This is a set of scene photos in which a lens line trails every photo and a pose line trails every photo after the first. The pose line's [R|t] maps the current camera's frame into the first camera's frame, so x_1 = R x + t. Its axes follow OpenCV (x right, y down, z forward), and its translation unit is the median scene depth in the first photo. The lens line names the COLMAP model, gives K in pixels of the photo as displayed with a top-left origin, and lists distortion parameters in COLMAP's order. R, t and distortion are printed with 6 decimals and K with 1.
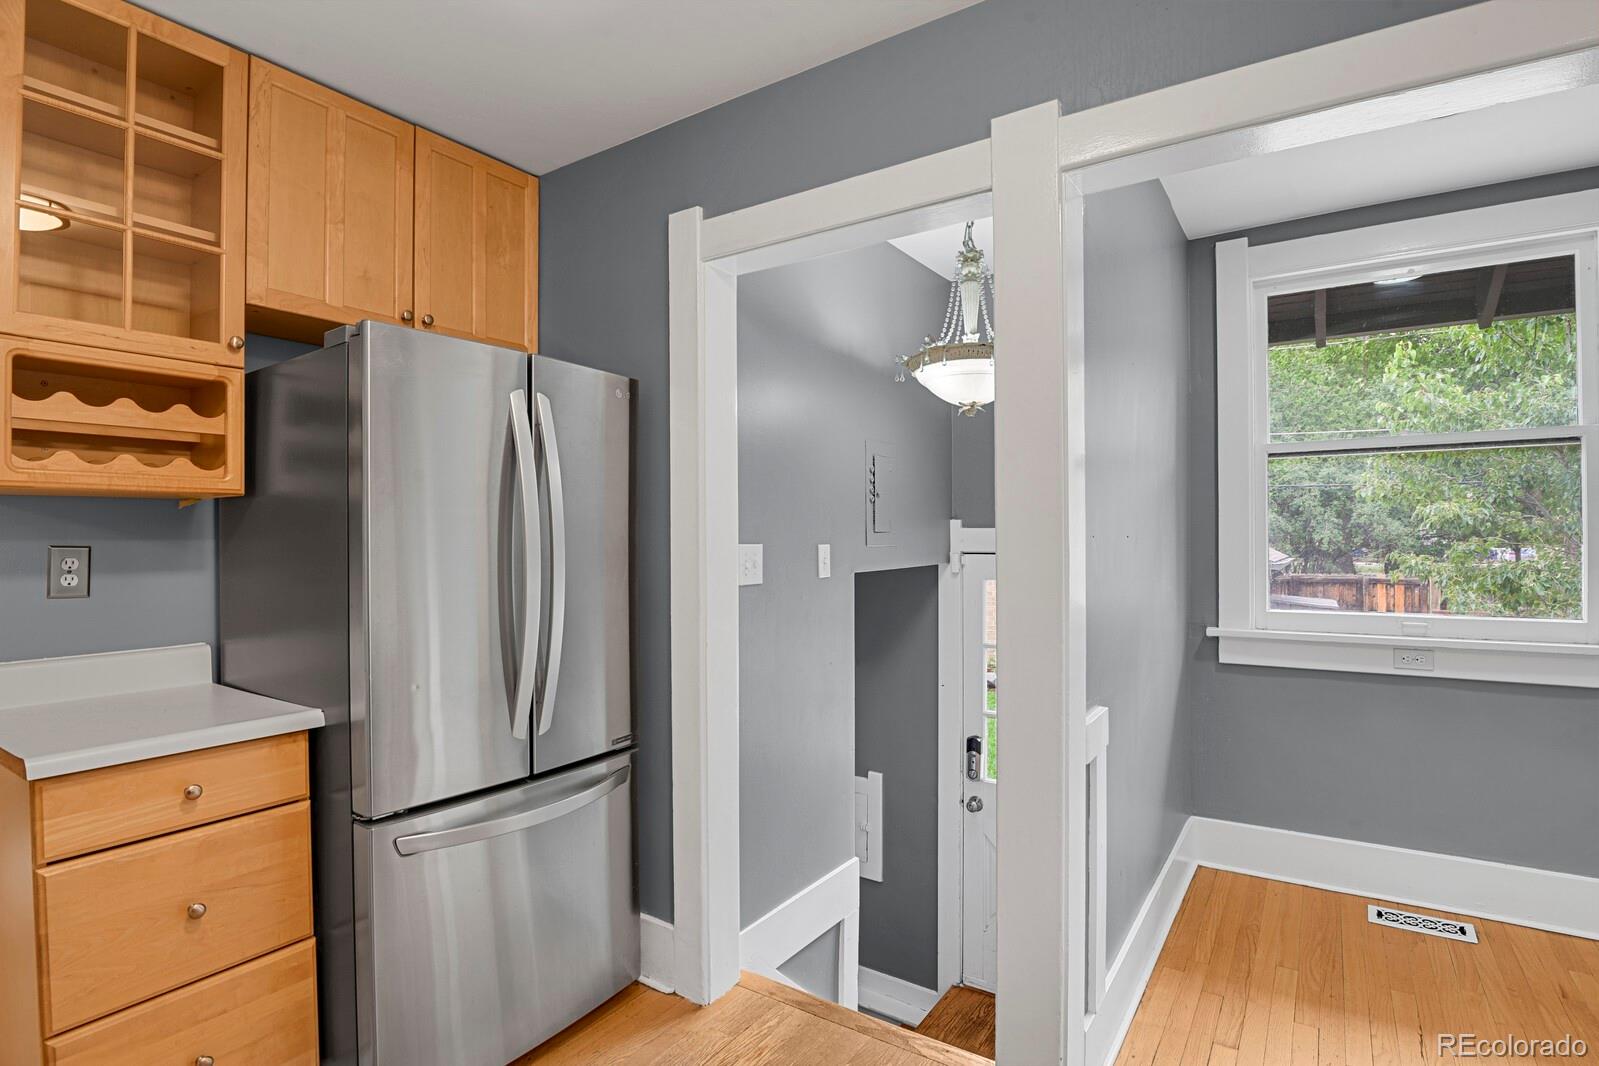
lens RADIAL K [[779.9, 0, 797.6], [0, 779.9, 537.1], [0, 0, 1]] dist [-0.024040, -0.001985]
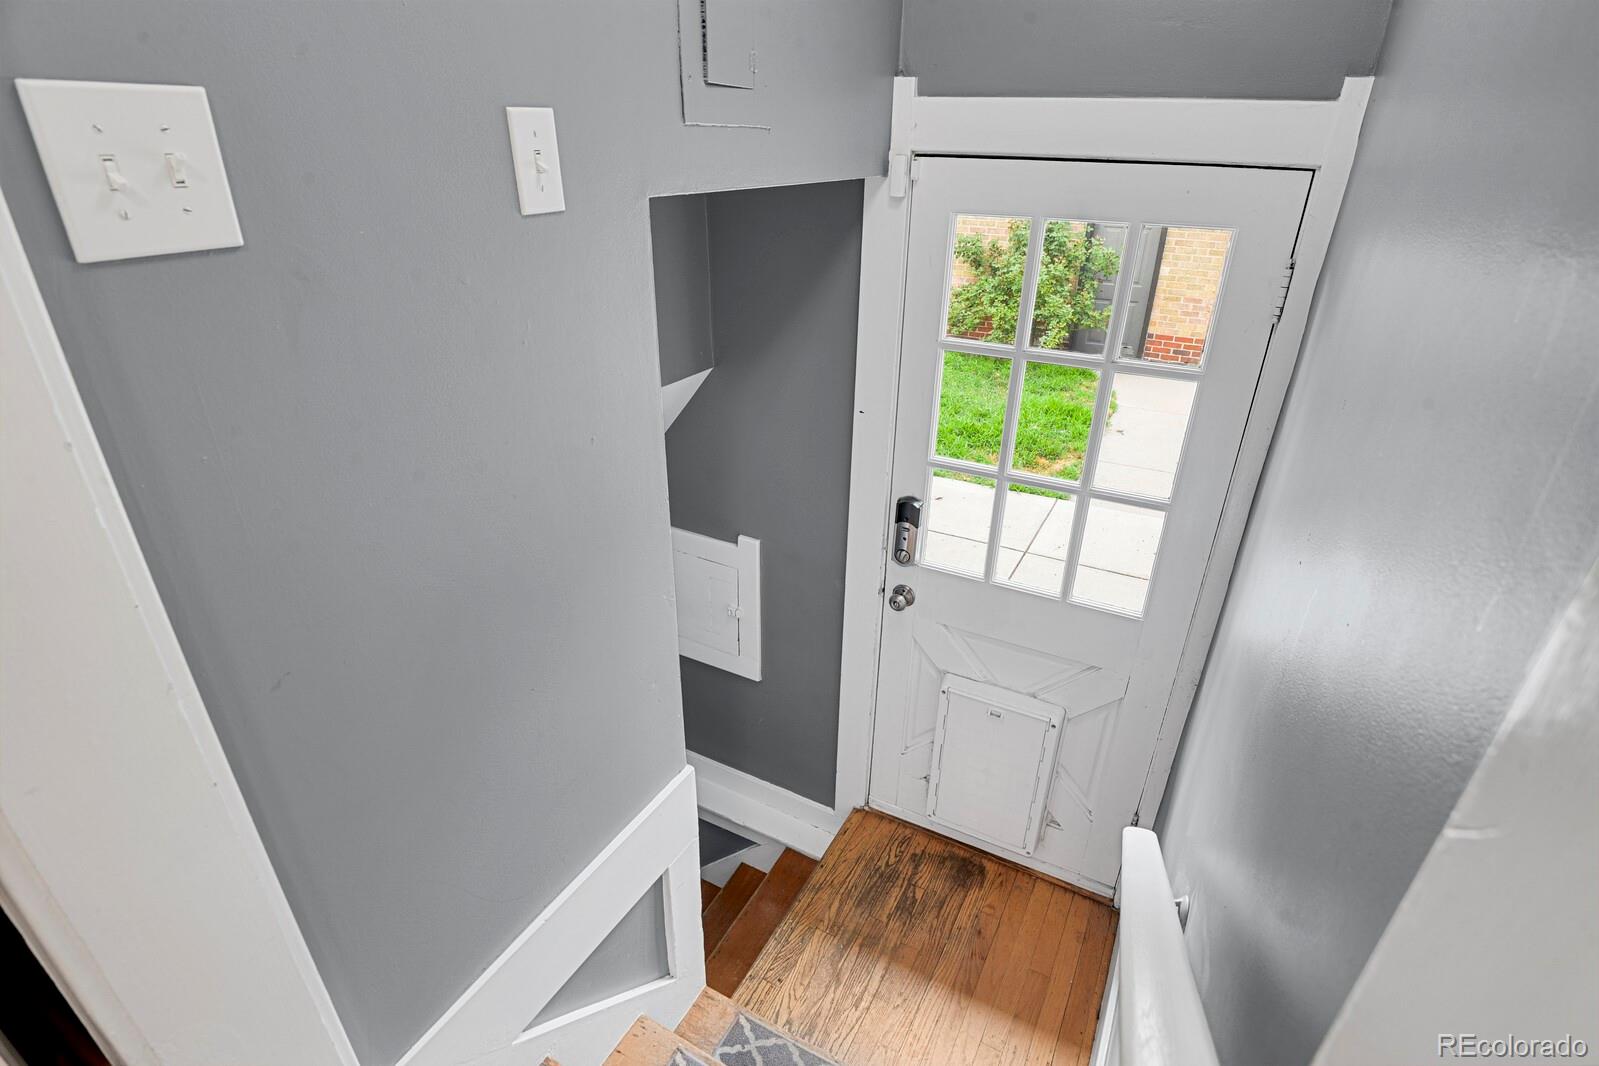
lens RADIAL K [[779.9, 0, 810.6], [0, 779.9, 538.6], [0, 0, 1]] dist [-0.024040, -0.001985]
pose [[0.992987, -0.032902, 0.113553, 0.083947], [-0.022017, 0.892223, 0.451057, 0.017768], [-0.116155, -0.450394, 0.885242, 0.469058]]
